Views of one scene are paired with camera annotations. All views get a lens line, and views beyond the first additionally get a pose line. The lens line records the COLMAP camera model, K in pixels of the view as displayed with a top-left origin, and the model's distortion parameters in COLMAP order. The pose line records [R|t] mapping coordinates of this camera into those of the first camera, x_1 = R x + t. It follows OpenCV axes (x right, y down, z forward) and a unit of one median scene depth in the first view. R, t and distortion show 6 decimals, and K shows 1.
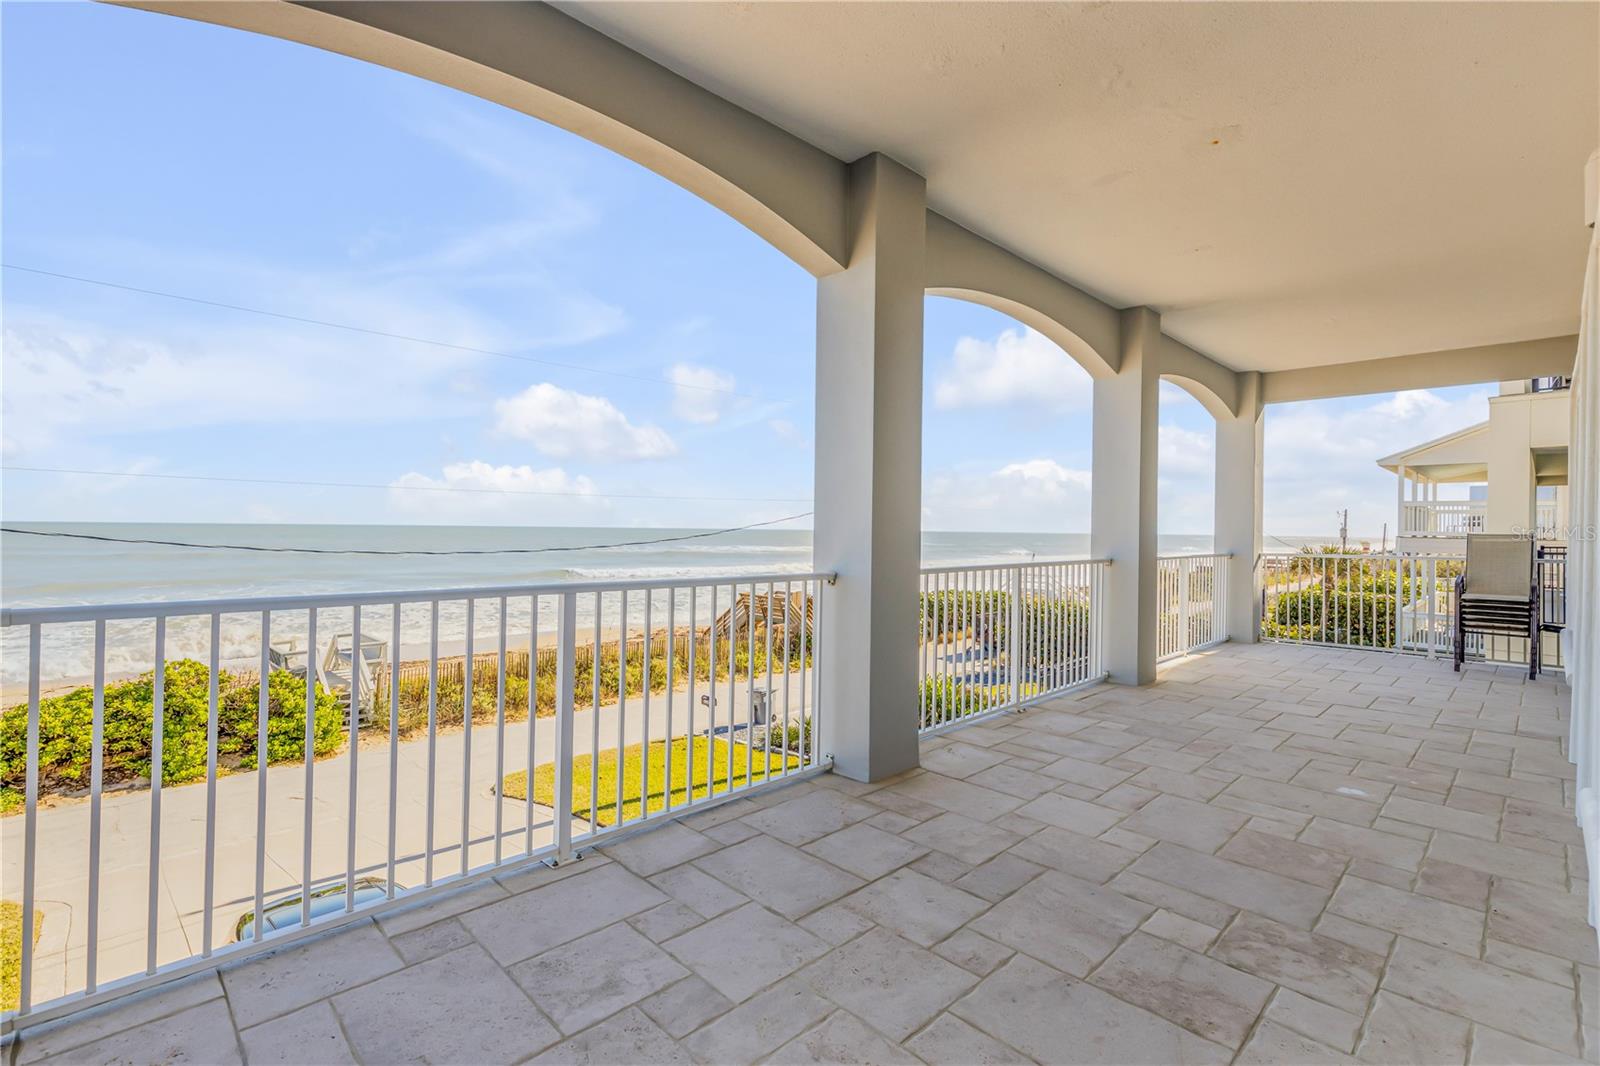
lens RADIAL K [[727.7, 0, 805.8], [0, 727.7, 530.1], [0, 0, 1]] dist [0.010336, -0.000216]
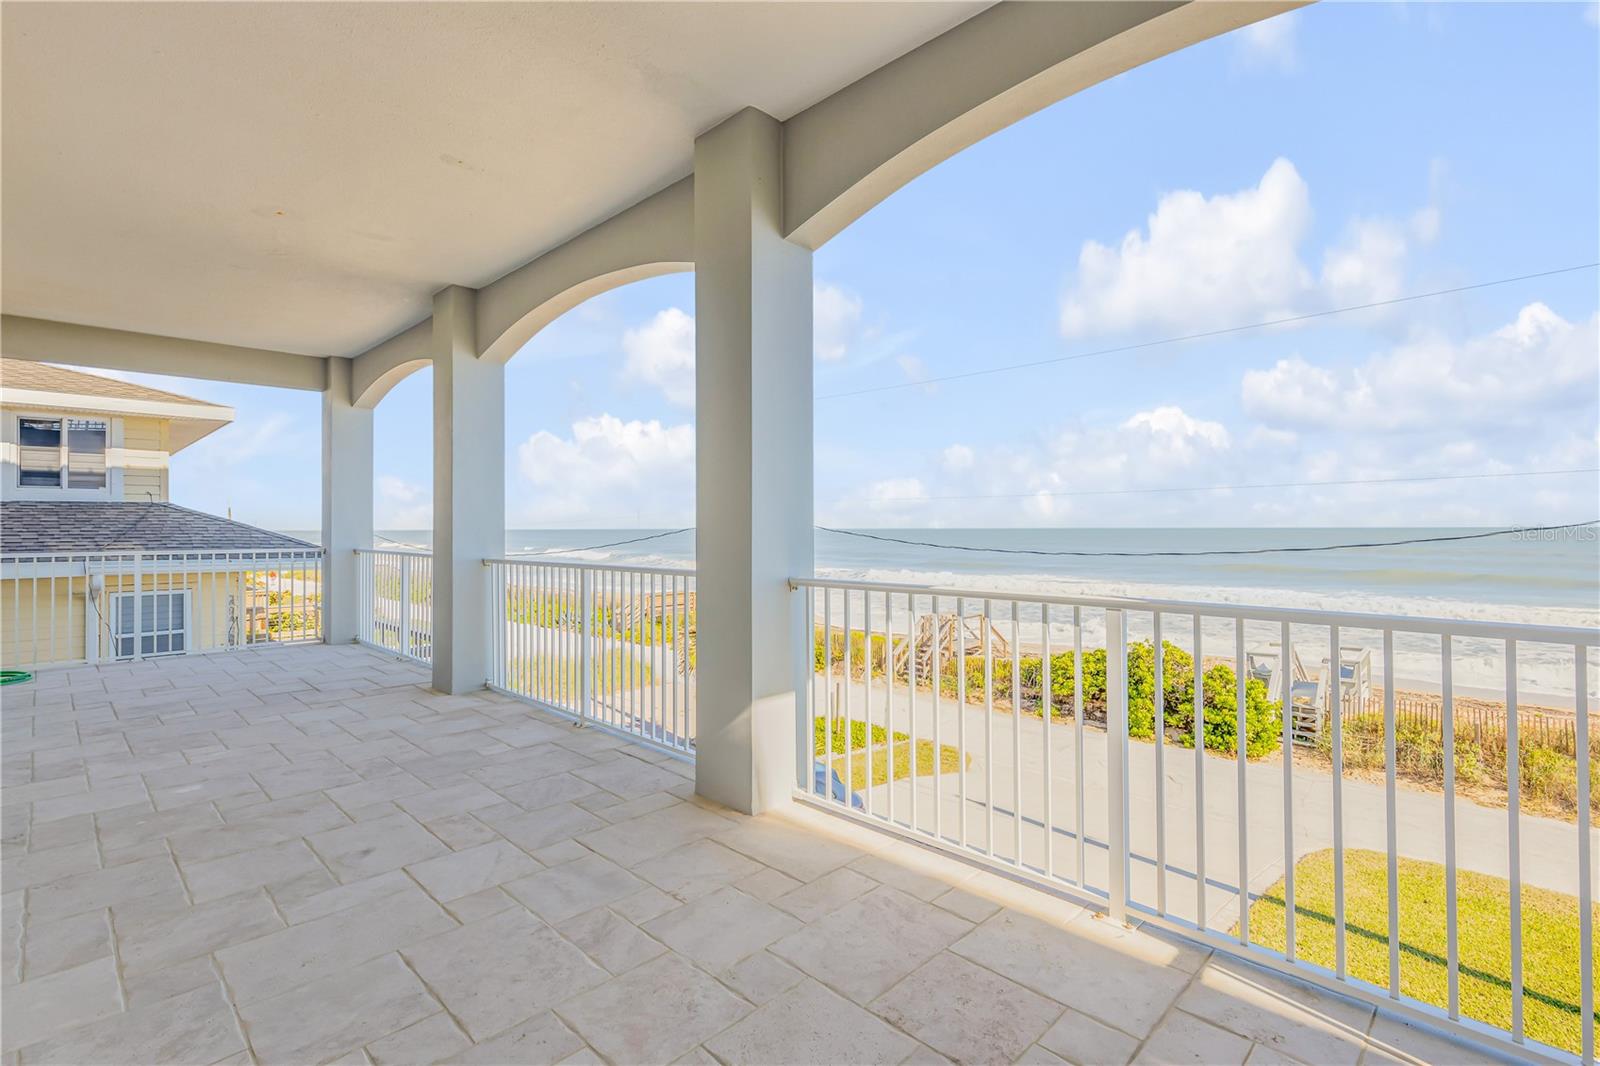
lens RADIAL K [[727.7, 0, 802.0], [0, 727.7, 525.6], [0, 0, 1]] dist [0.010336, -0.000216]
pose [[0.017209, -0.016190, -0.999721, 1.127517], [-0.002190, 0.999866, -0.016230, 0.009377], [0.999850, 0.002468, 0.017172, 1.161909]]
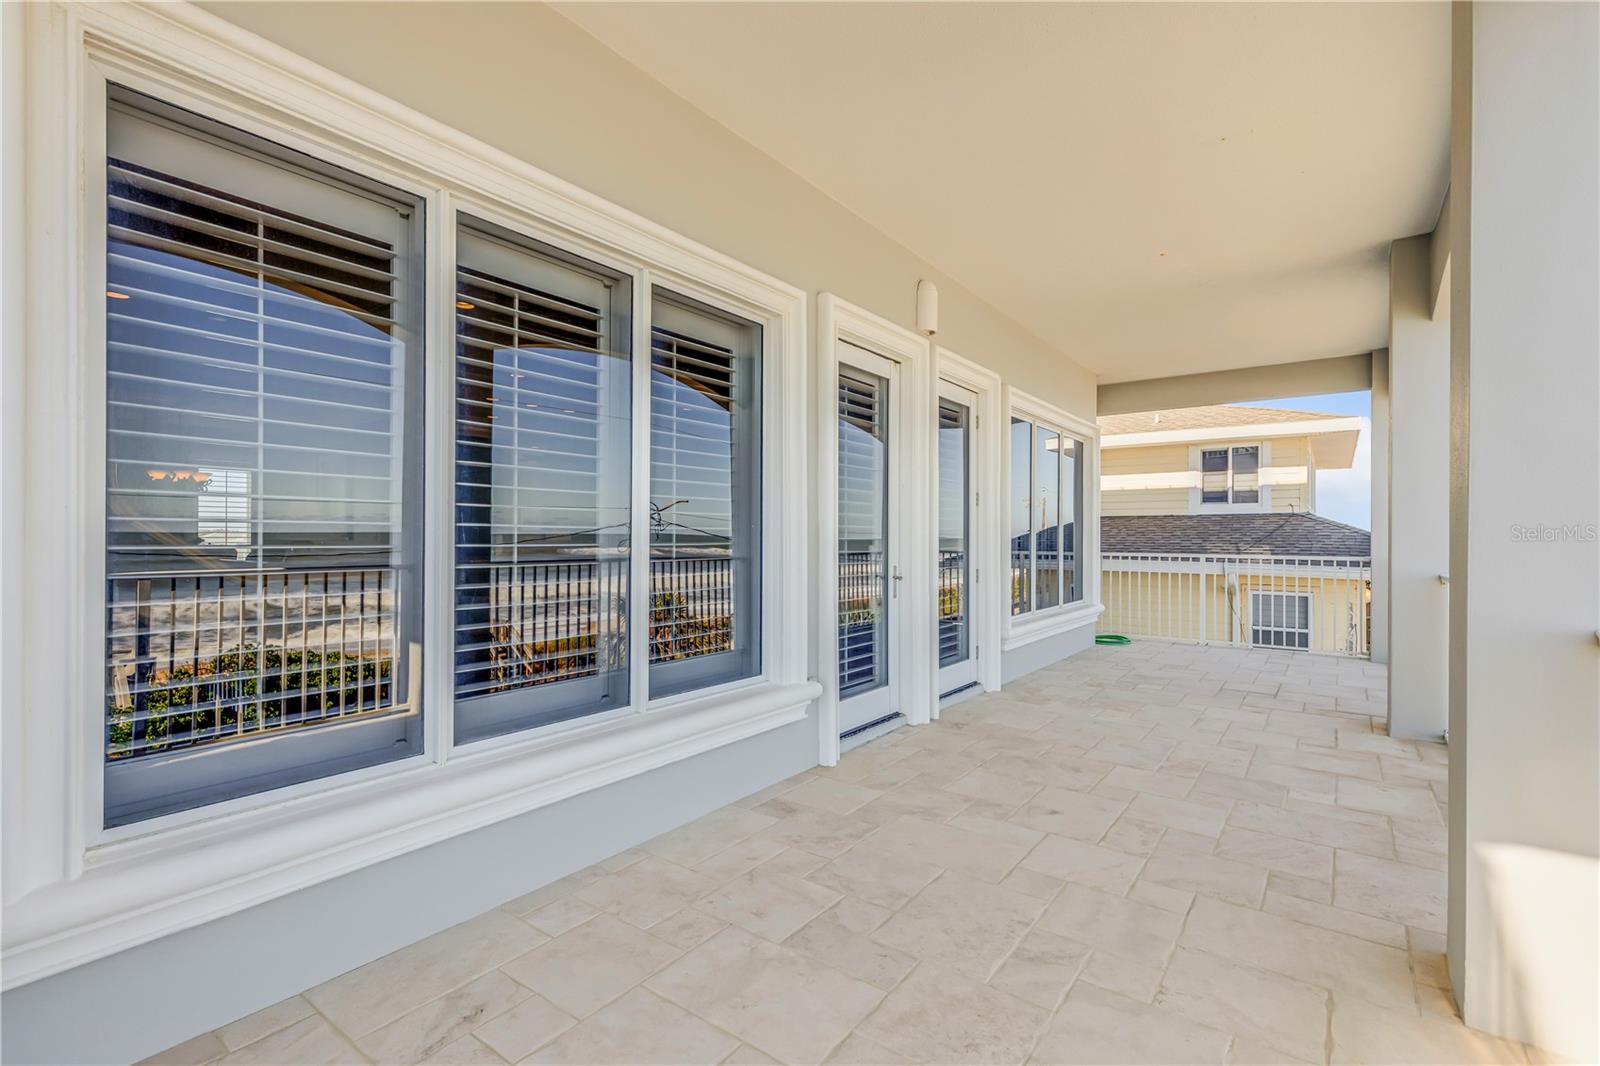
lens RADIAL K [[727.7, 0, 803.2], [0, 727.7, 544.2], [0, 0, 1]] dist [0.010336, -0.000216]
pose [[-0.986382, -0.013197, -0.163942, 0.910445], [-0.015482, 0.999800, 0.012663, 0.007259], [0.163742, 0.015029, -0.986389, 1.413532]]
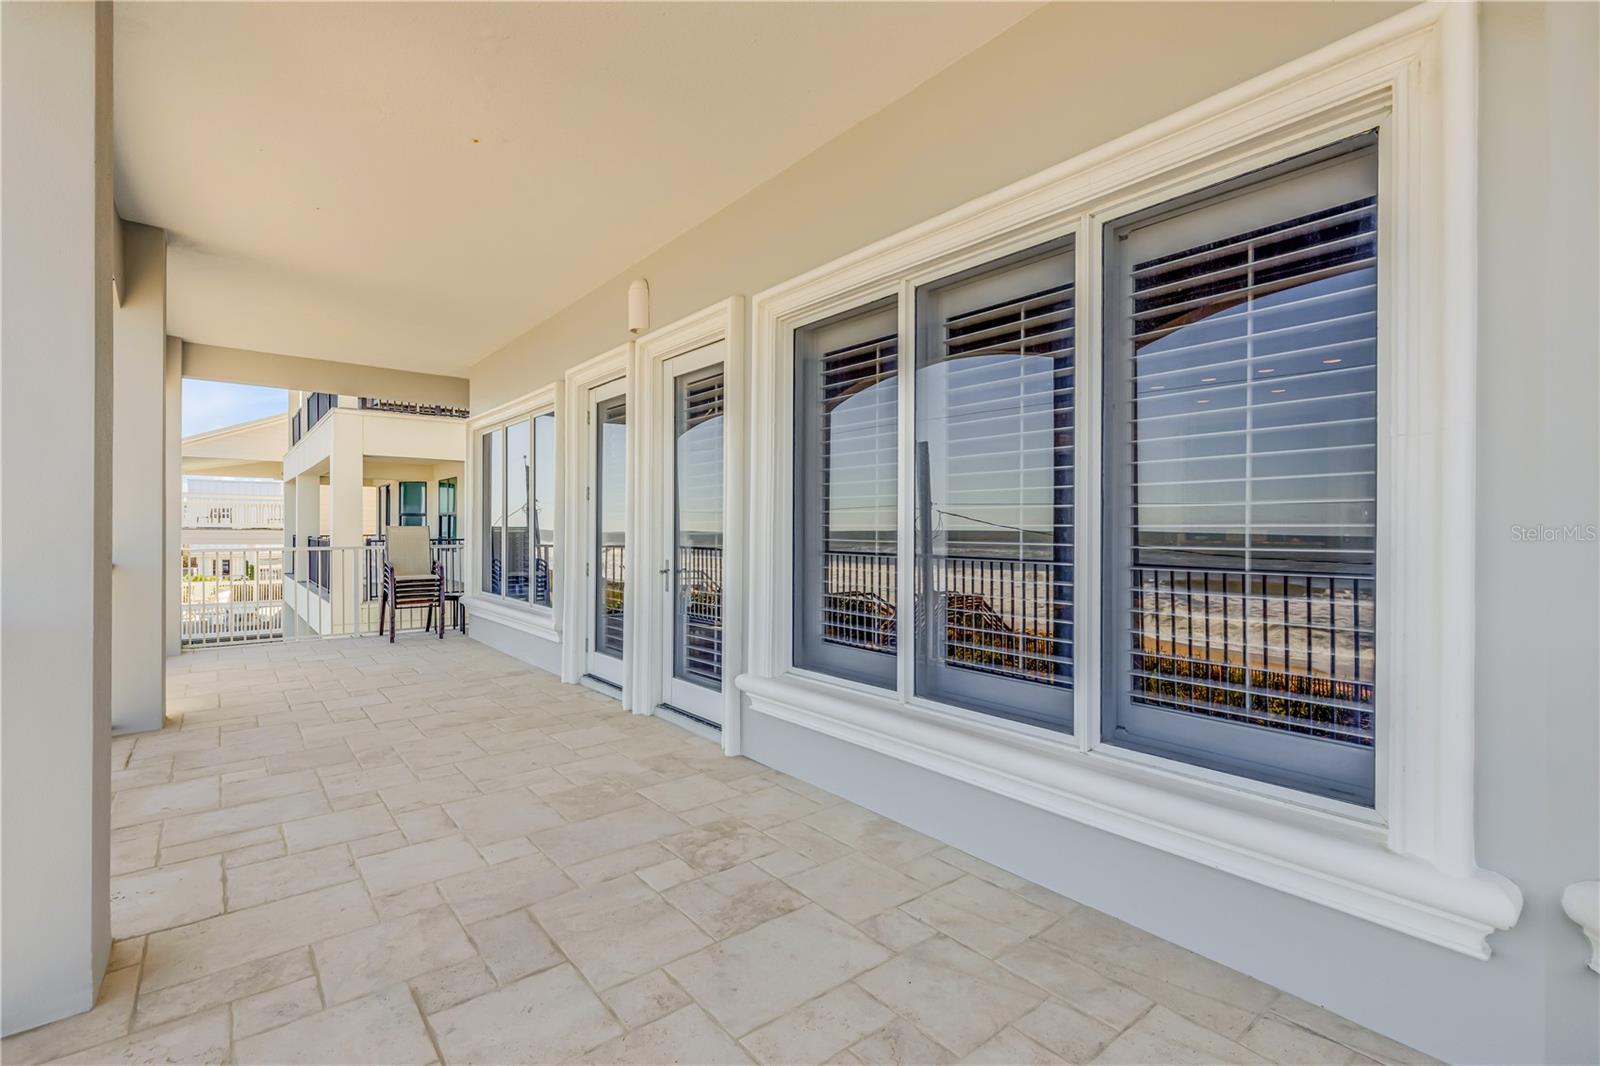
lens RADIAL K [[727.7, 0, 793.0], [0, 727.7, 521.7], [0, 0, 1]] dist [0.010336, -0.000216]
pose [[0.093568, 0.003115, 0.995608, -0.258614], [-0.004590, 0.999986, -0.002698, -0.002392], [-0.995602, -0.004317, 0.093581, 0.294876]]
